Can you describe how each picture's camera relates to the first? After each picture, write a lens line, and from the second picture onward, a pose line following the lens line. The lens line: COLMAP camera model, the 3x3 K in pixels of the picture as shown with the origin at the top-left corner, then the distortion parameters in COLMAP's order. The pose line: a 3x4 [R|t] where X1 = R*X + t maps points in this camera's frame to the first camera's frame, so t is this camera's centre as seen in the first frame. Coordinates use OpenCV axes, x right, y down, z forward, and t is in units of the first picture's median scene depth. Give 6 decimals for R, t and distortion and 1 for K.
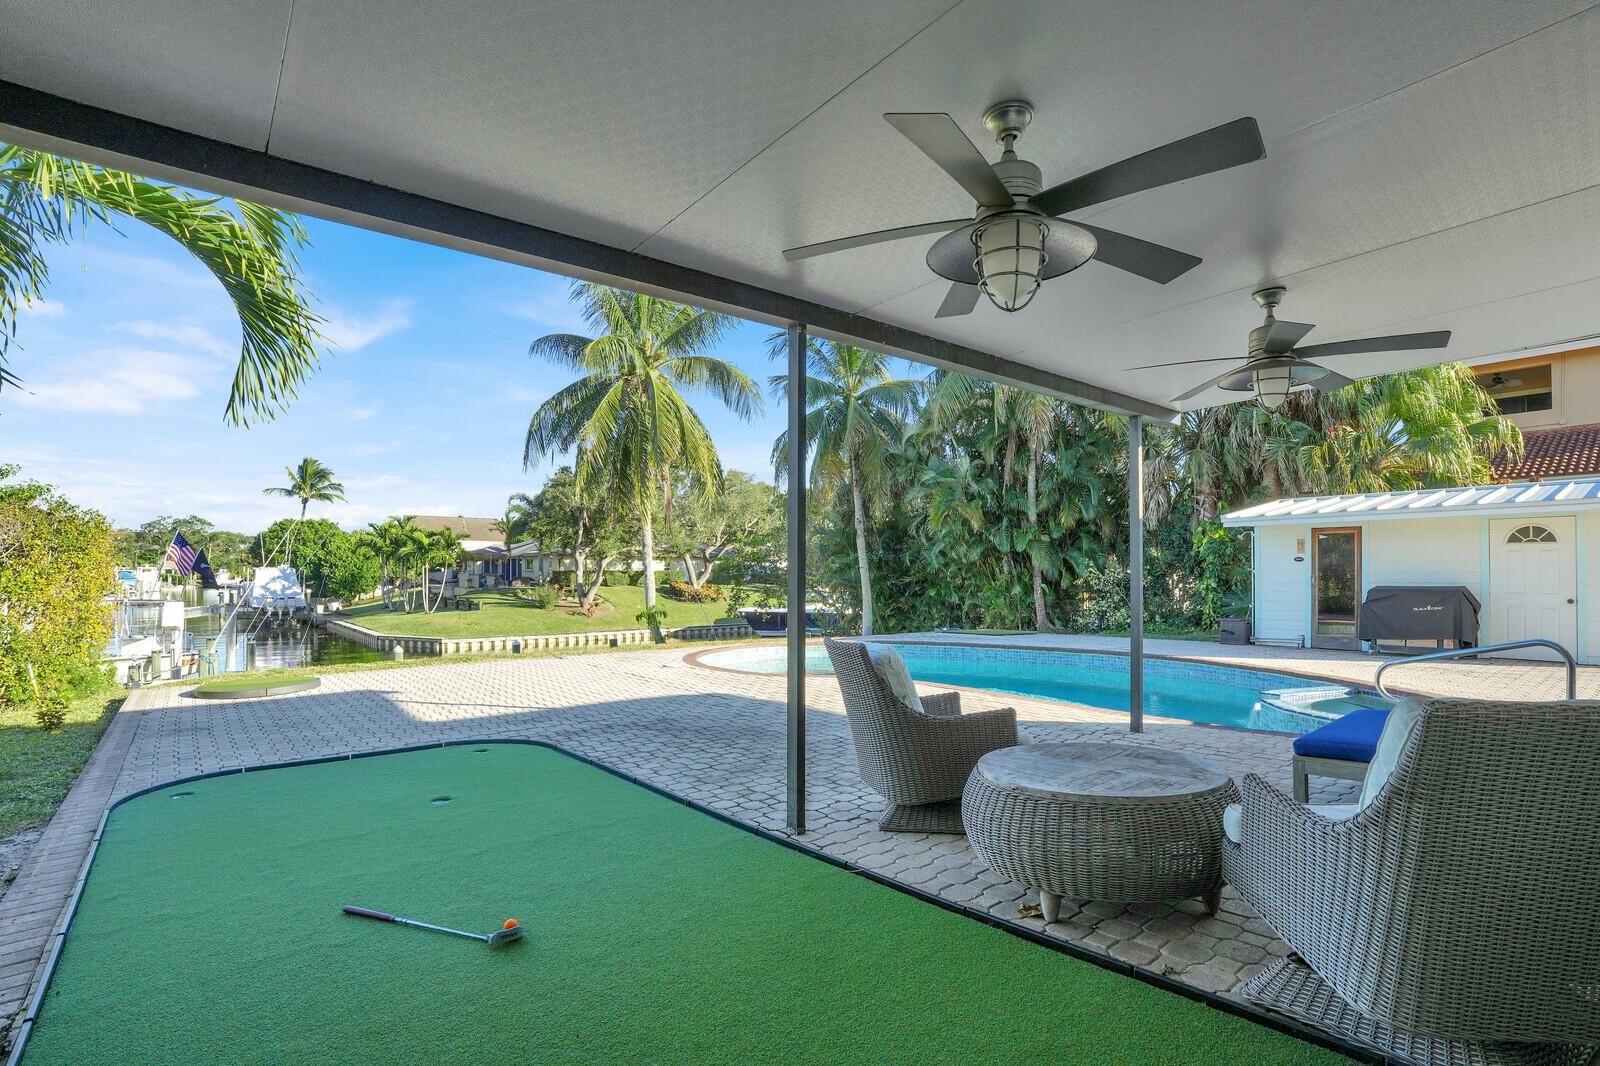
lens RADIAL K [[792.6, 0, 799.3], [0, 792.6, 573.3], [0, 0, 1]] dist [-0.016923, 0.018083]
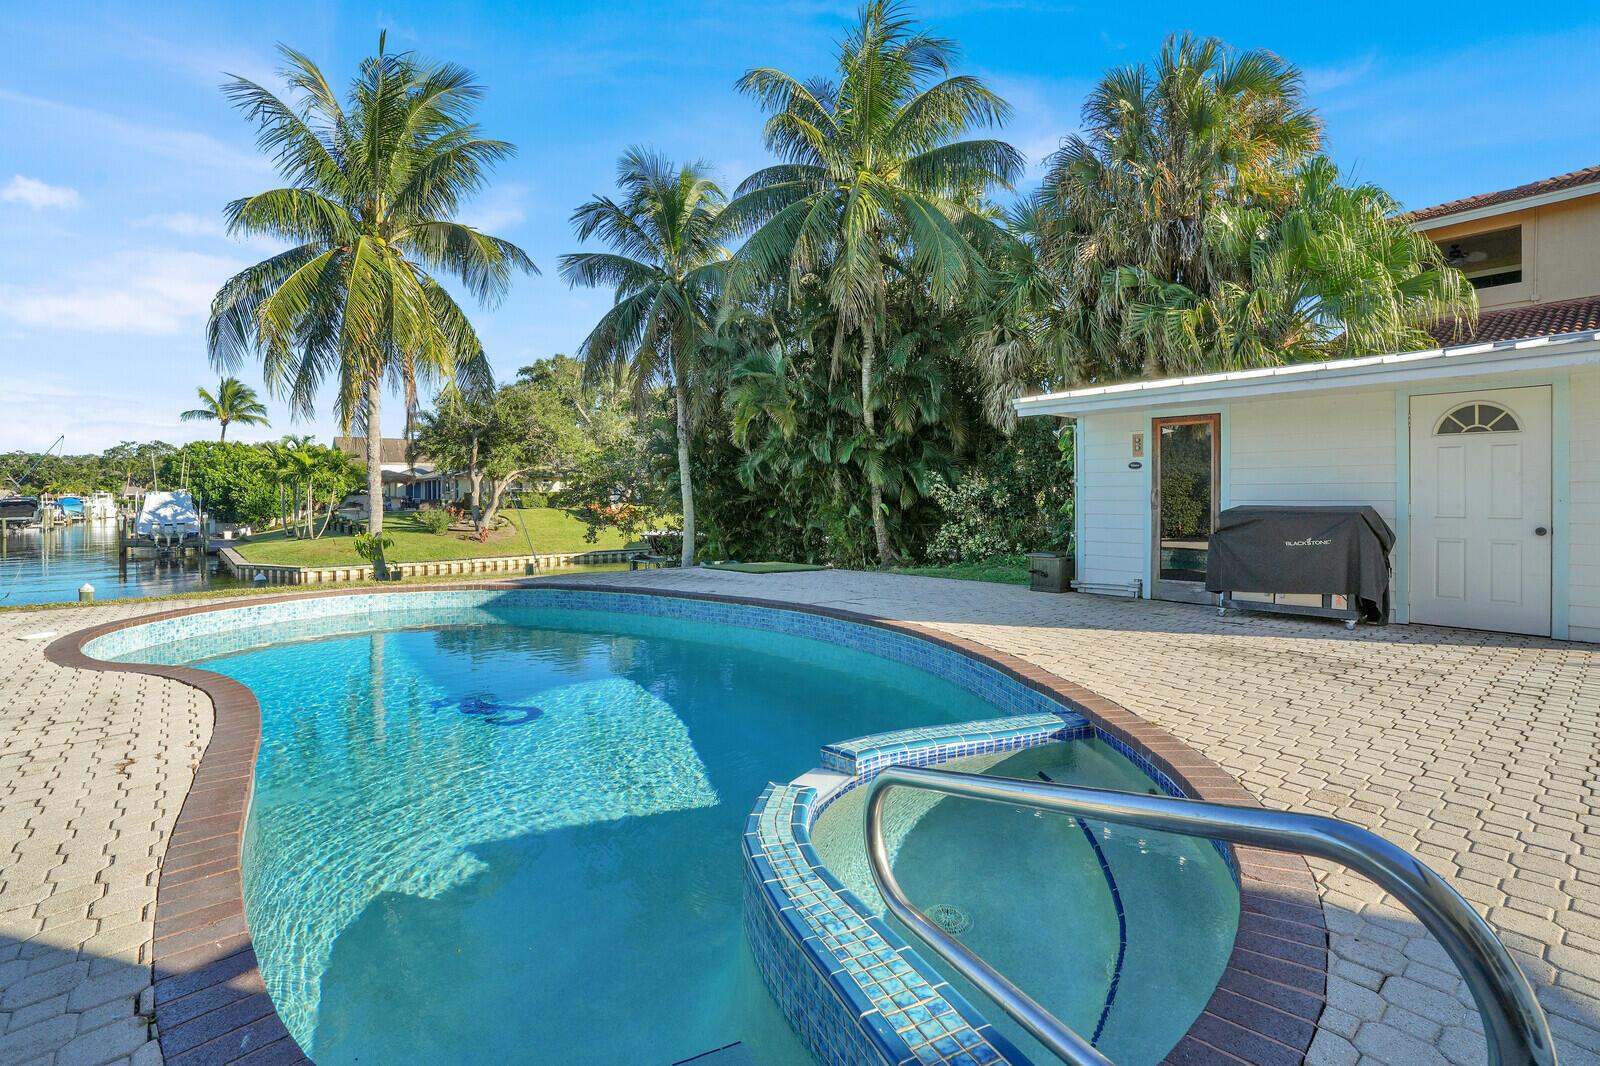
lens RADIAL K [[764.2, 0, 786.1], [0, 764.2, 495.3], [0, 0, 1]] dist [-0.004155, 0.006190]
pose [[0.999933, -0.008644, -0.007690, 0.117591], [0.008664, 0.999959, 0.002690, 0.001002], [0.007666, -0.002756, 0.999967, 0.120708]]
